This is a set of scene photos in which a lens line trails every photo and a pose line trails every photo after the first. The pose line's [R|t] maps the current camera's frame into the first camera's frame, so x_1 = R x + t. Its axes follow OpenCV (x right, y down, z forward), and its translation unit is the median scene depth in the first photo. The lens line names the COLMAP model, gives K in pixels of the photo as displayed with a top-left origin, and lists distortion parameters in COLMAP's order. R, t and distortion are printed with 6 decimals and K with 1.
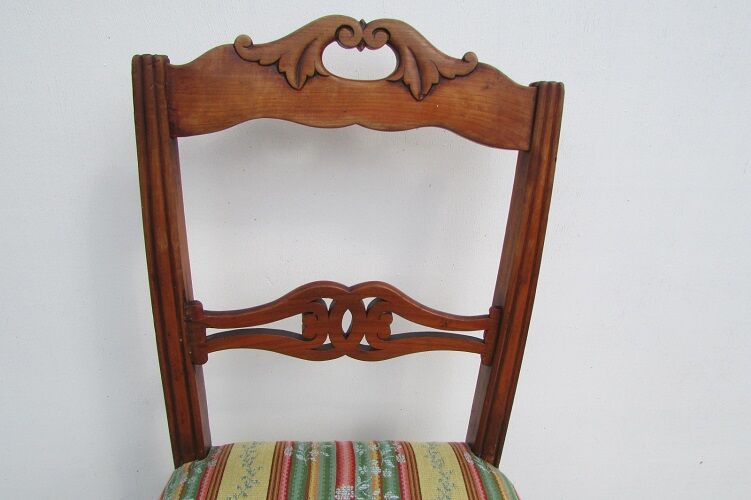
lens RADIAL K [[546.2, 0, 375.5], [0, 546.2, 250.0], [0, 0, 1]] dist [0.005069, 0.001144]
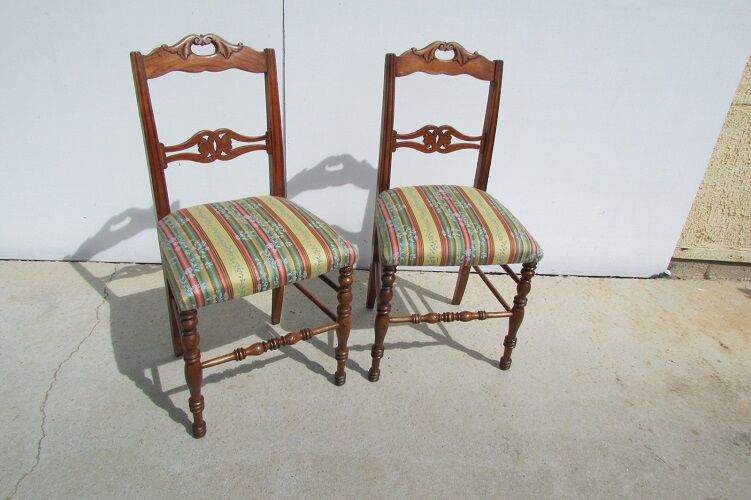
lens RADIAL K [[546.2, 0, 375.5], [0, 546.2, 250.0], [0, 0, 1]] dist [0.005069, 0.001144]
pose [[0.994570, -0.042870, 0.094829, -0.809790], [0.040006, 0.998690, 0.031894, 0.726035], [-0.096072, -0.027927, 0.994983, -2.319208]]
